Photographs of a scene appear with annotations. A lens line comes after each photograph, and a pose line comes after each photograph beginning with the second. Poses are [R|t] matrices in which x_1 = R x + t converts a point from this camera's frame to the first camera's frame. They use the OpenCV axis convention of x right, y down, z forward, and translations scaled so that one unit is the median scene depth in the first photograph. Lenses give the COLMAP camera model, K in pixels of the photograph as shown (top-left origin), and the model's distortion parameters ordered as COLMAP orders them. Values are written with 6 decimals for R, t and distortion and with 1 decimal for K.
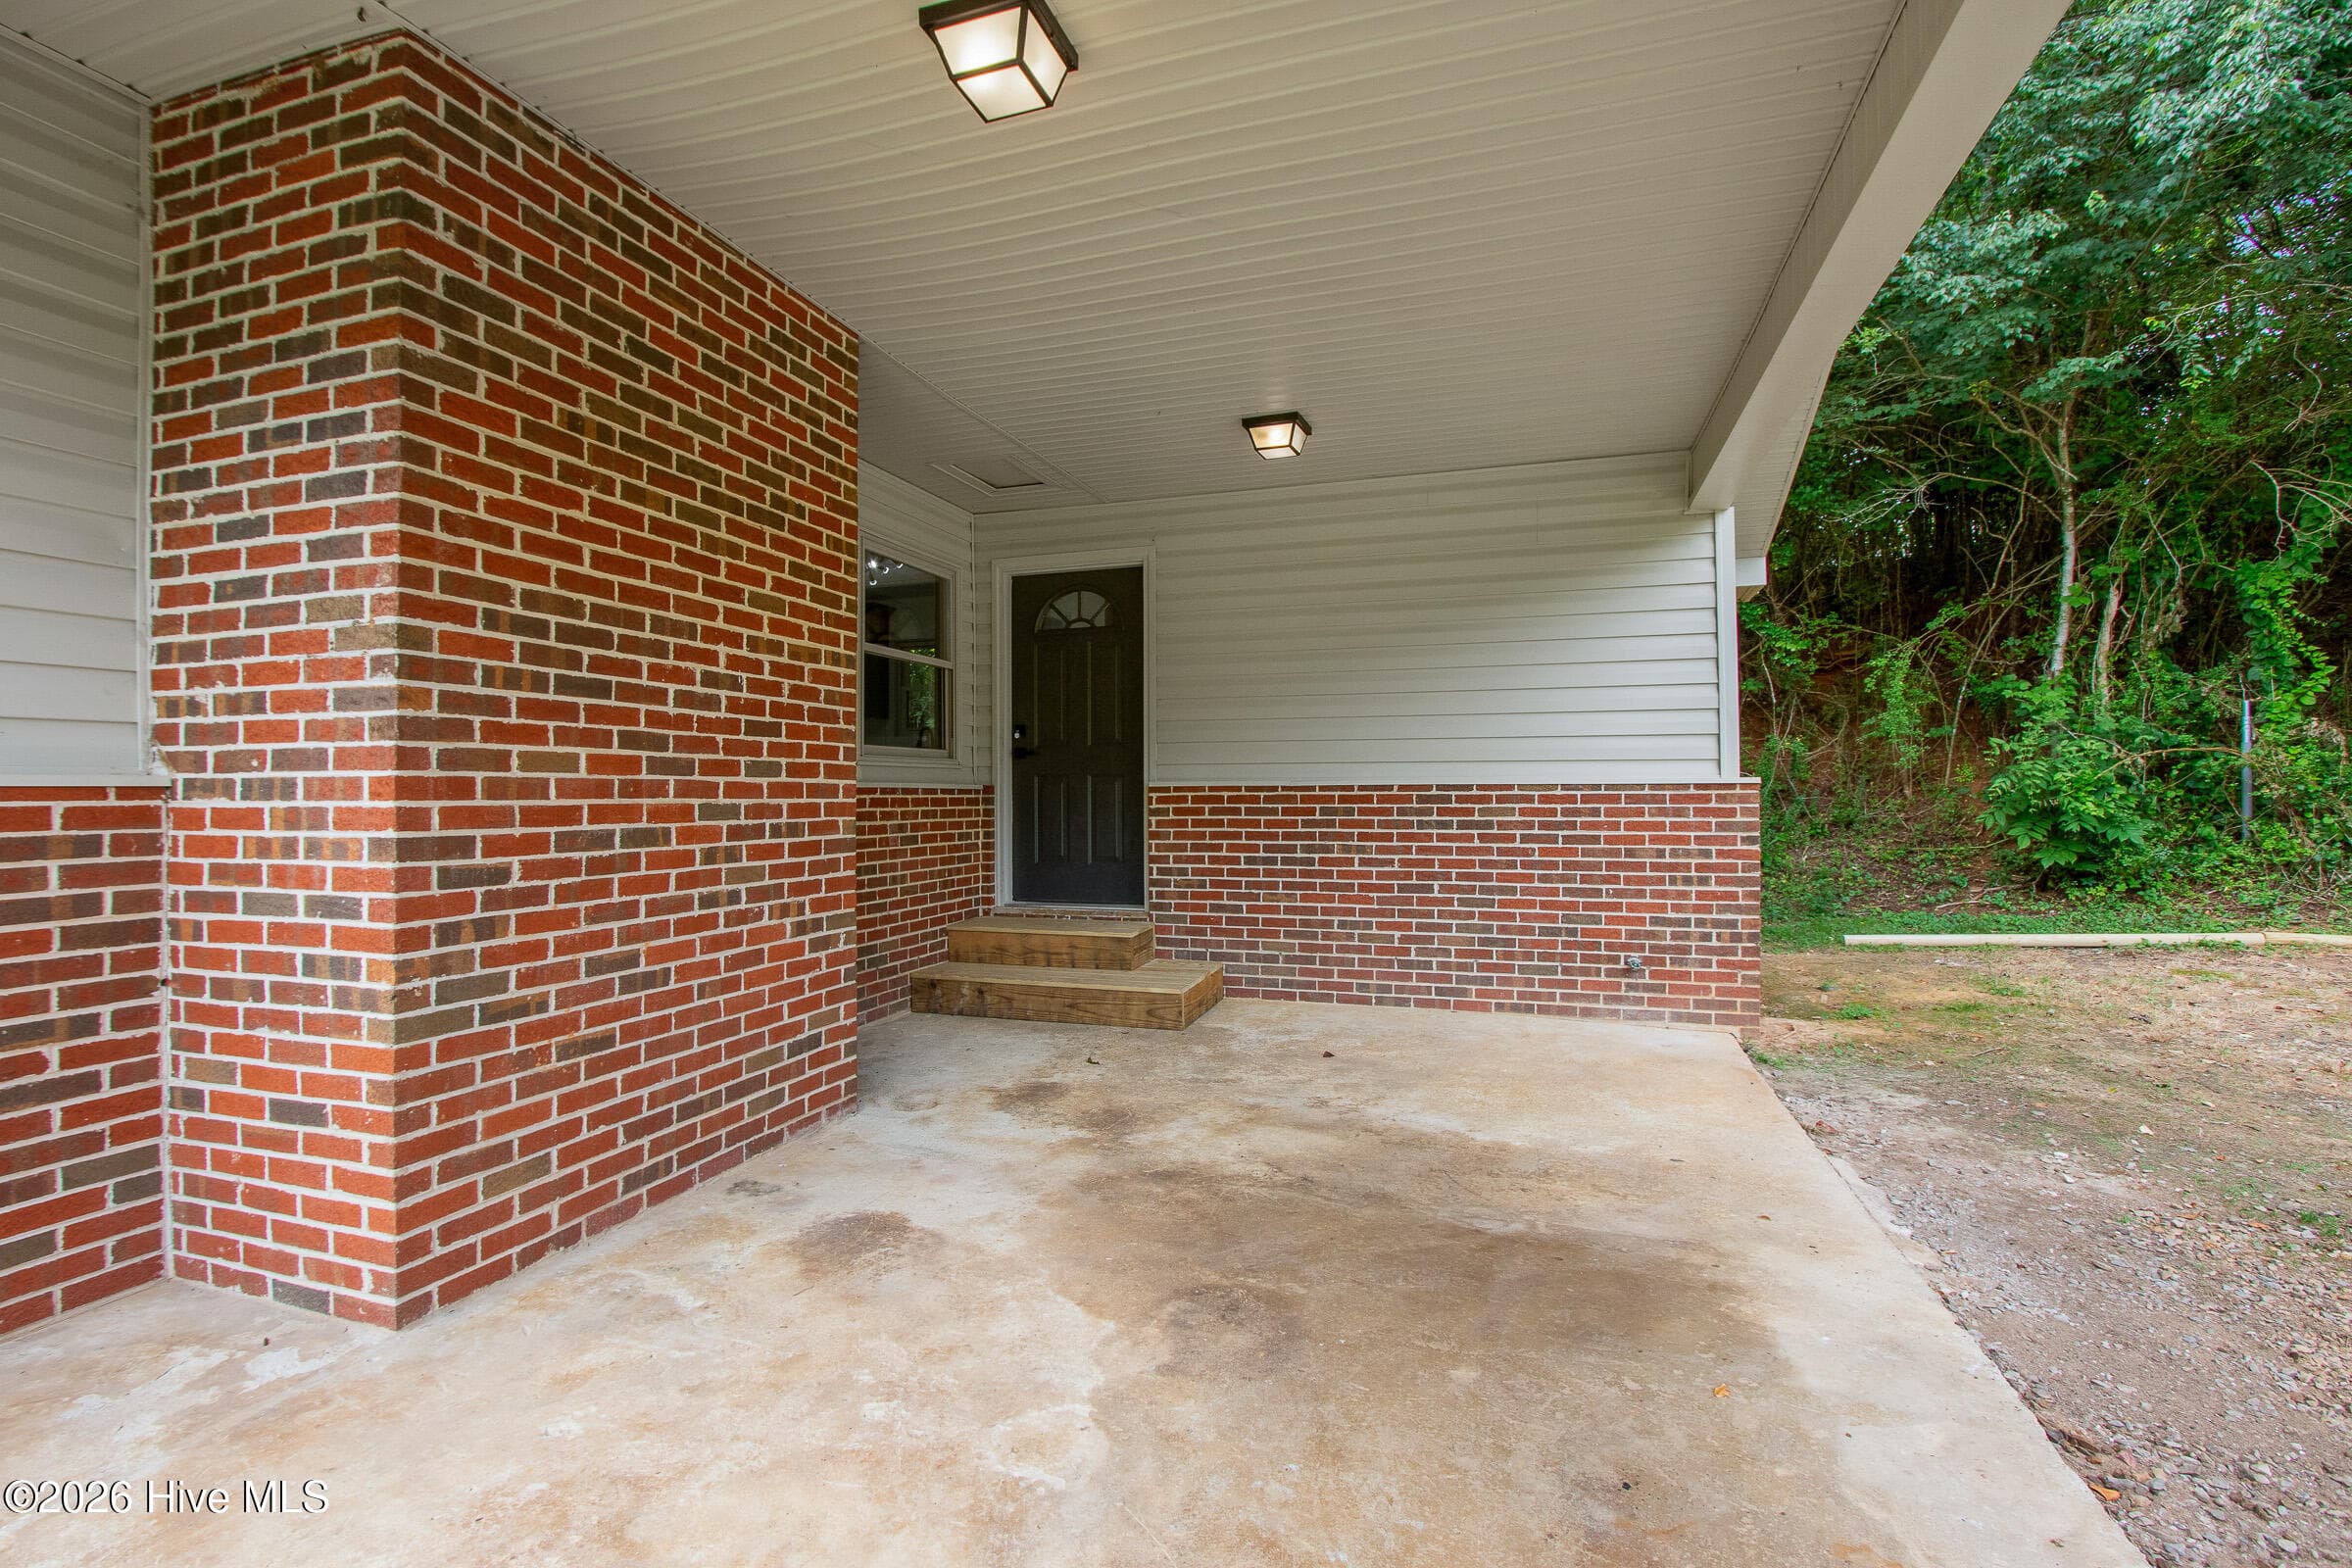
lens RADIAL K [[1128.6, 0, 1178.7], [0, 1128.6, 753.0], [0, 0, 1]] dist [-0.011614, 0.000729]
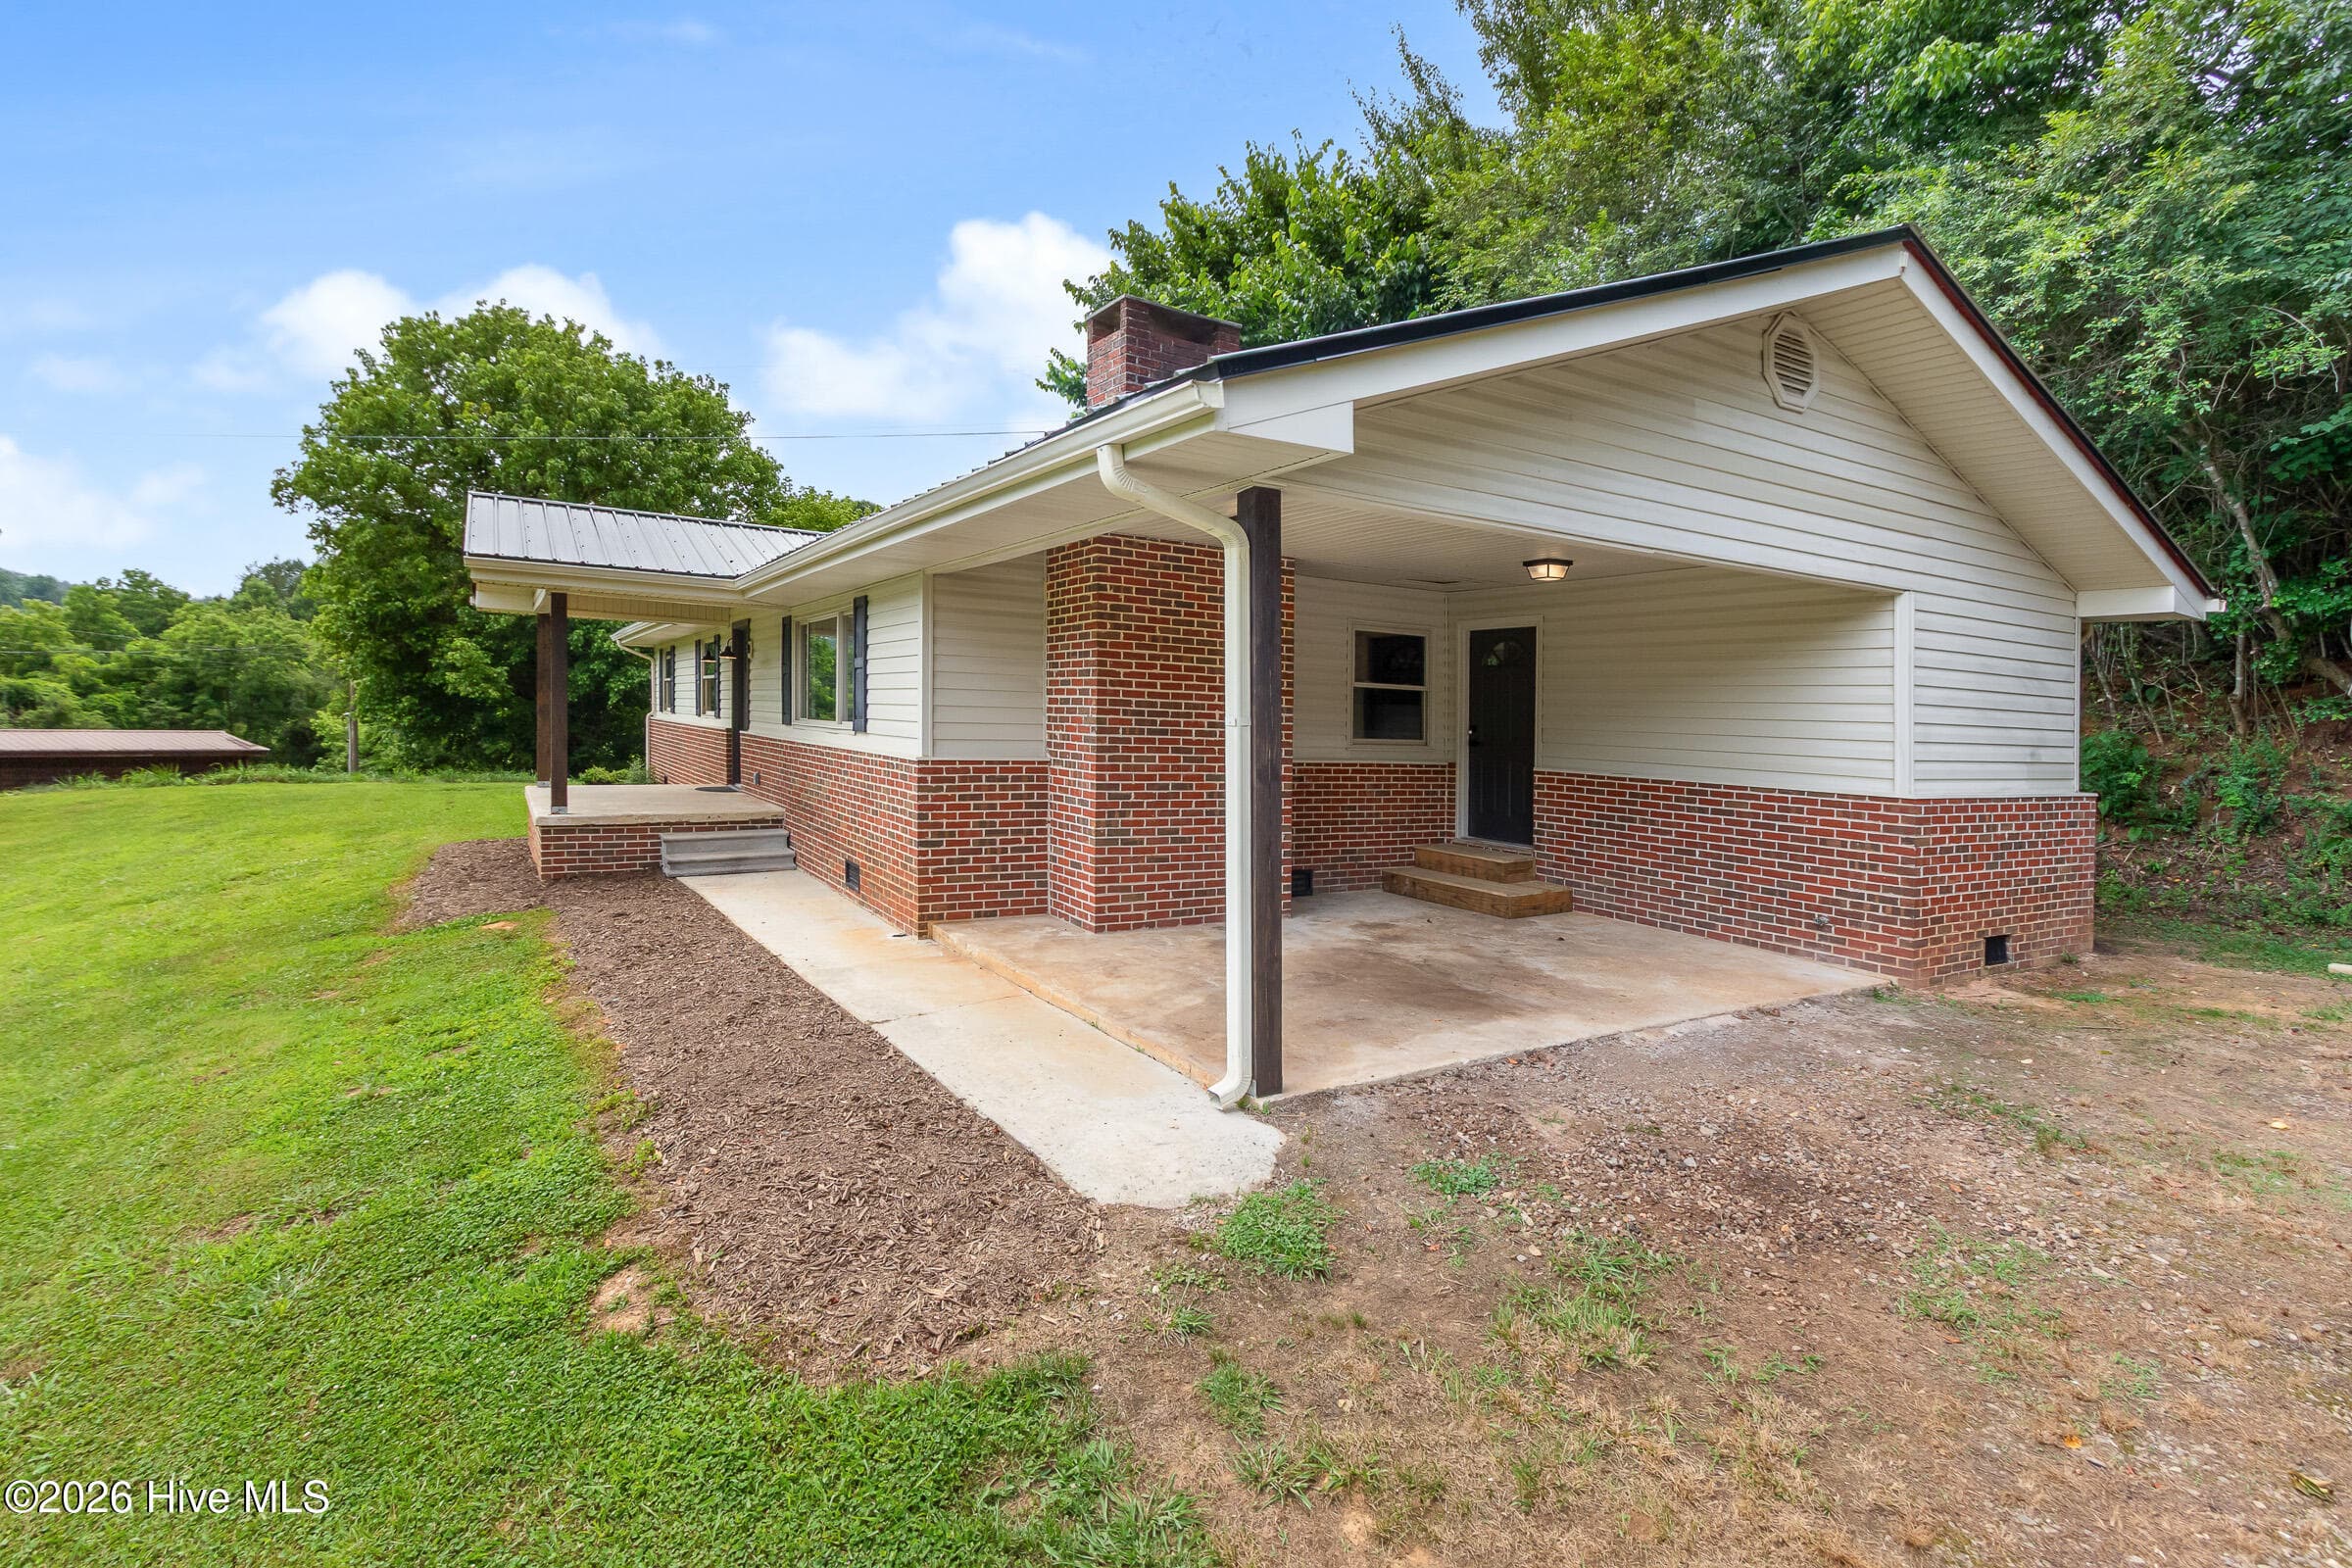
lens RADIAL K [[1141.1, 0, 1137.7], [0, 1141.1, 798.9], [0, 0, 1]] dist [0.000657, 0.000182]
pose [[0.743888, 0.079096, -0.663607, 1.205299], [-0.013752, 0.994573, 0.103128, -0.167616], [0.668163, -0.067590, 0.740939, -1.039581]]
